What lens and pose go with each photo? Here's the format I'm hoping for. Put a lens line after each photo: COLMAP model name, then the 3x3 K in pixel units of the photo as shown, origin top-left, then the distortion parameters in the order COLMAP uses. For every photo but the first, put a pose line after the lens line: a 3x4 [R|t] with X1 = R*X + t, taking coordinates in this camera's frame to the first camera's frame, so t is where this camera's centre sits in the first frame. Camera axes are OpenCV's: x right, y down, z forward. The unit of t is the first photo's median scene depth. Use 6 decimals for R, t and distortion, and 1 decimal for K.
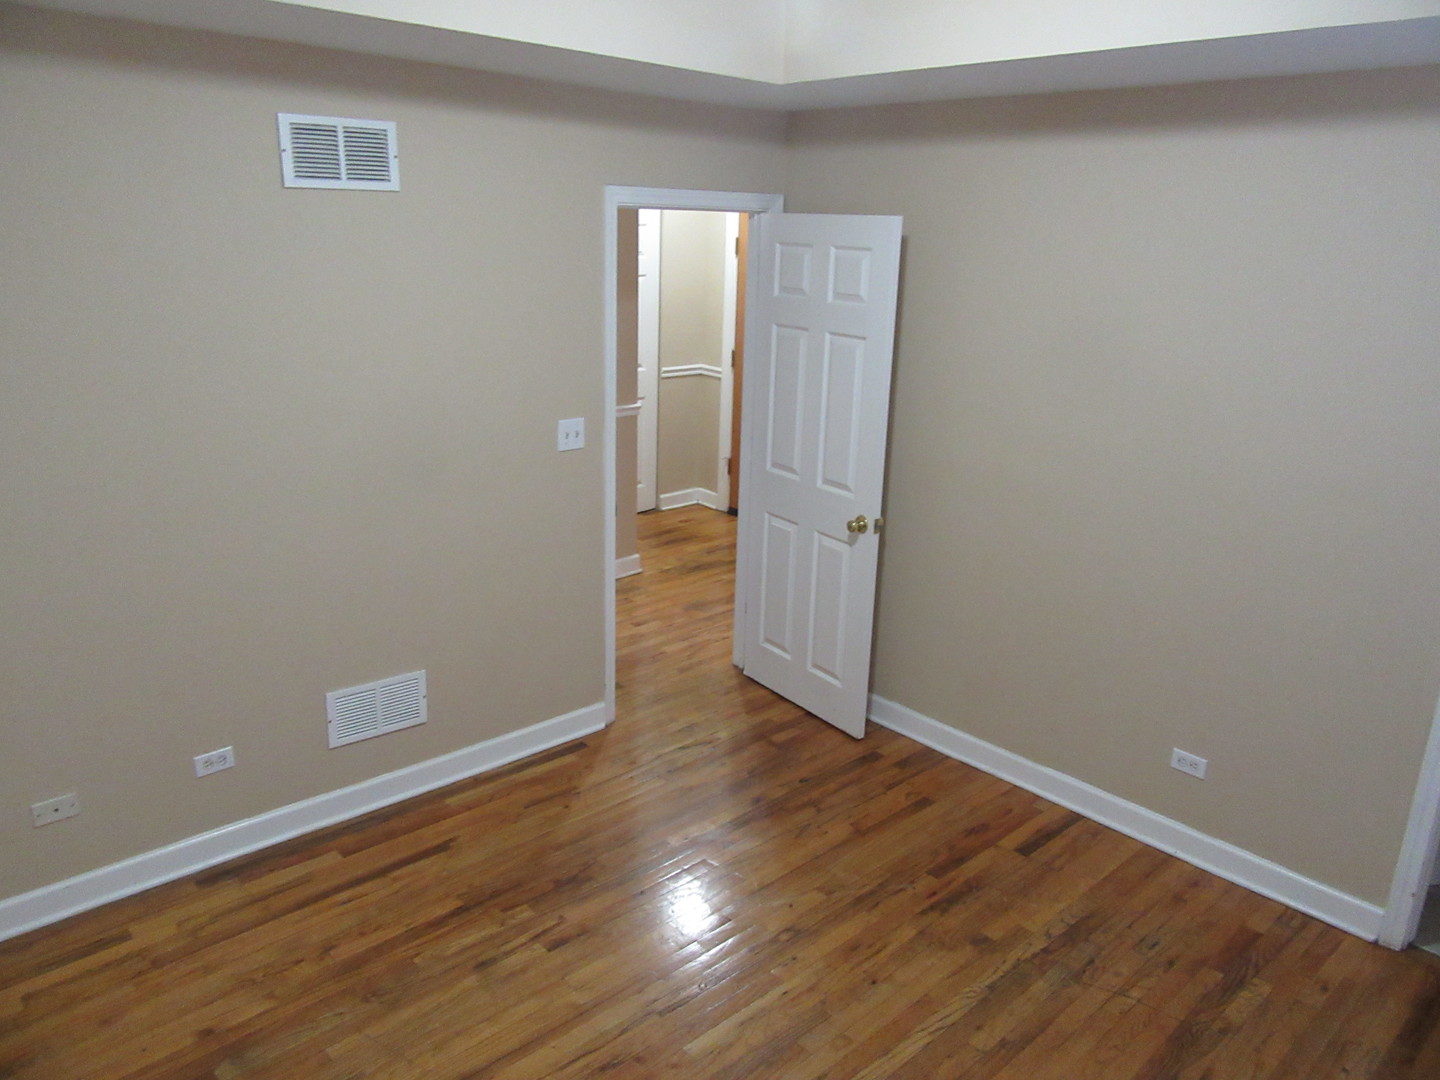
lens RADIAL K [[1066.7, 0, 720.0], [0, 1066.7, 540.0], [0, 0, 1]] dist [-0.008019, 0.012826]
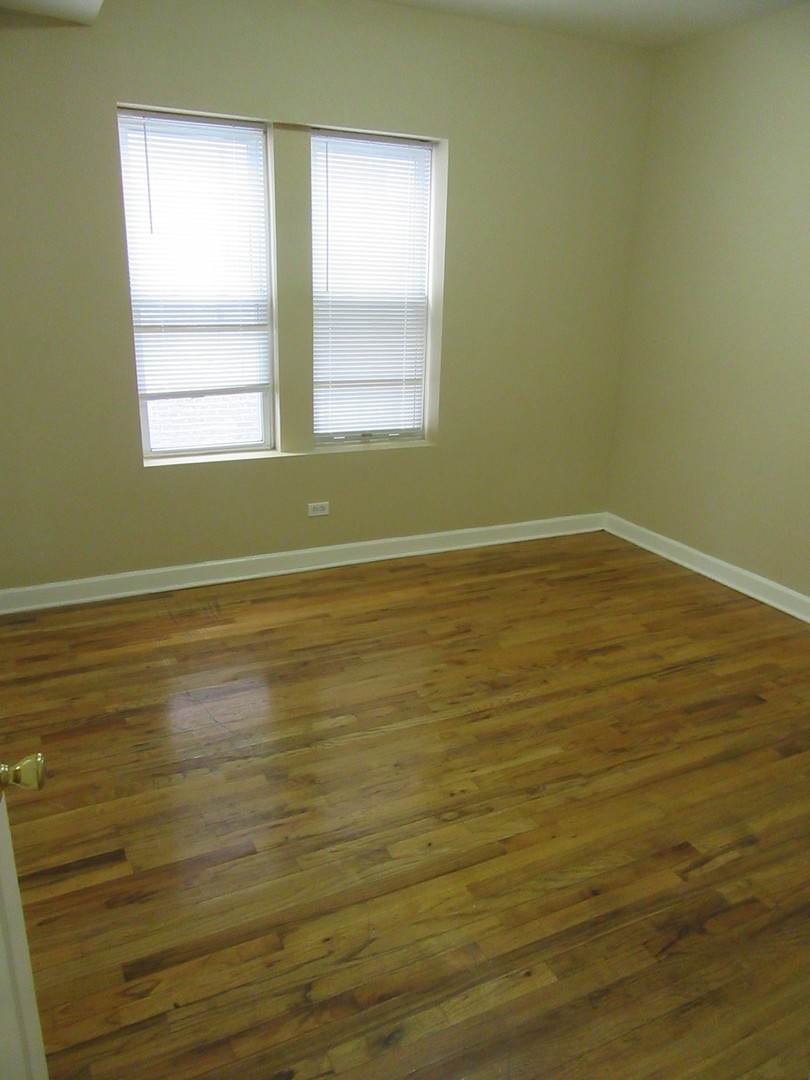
lens RADIAL K [[800.0, 0, 405.0], [0, 800.0, 540.0], [0, 0, 1]] dist [-0.008019, 0.012826]
pose [[-0.954960, -0.140352, 0.261444, -0.060540], [0.036491, 0.818837, 0.572866, -0.287637], [-0.294483, 0.556604, -0.776835, 1.475986]]
